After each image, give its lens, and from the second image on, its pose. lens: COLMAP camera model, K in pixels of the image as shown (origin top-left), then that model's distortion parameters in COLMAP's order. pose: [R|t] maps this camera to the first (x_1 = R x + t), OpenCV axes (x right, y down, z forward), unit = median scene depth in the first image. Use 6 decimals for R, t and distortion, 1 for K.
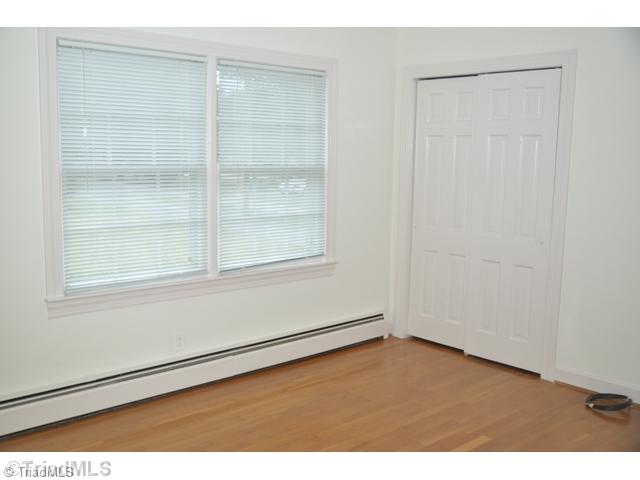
lens RADIAL K [[708.9, 0, 320.0], [0, 708.9, 240.0], [0, 0, 1]] dist [-0.007133, -0.003858]
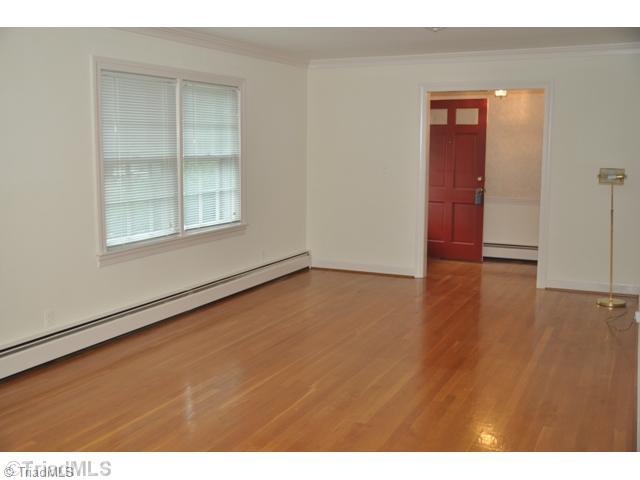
lens RADIAL K [[651.5, 0, 320.0], [0, 651.5, 240.0], [0, 0, 1]] dist [-0.041752, 0.003703]
pose [[0.944590, -0.069140, 0.320889, -0.286250], [0.061134, 0.997517, 0.034971, 0.028361], [-0.322510, -0.013416, 0.946471, -0.277386]]
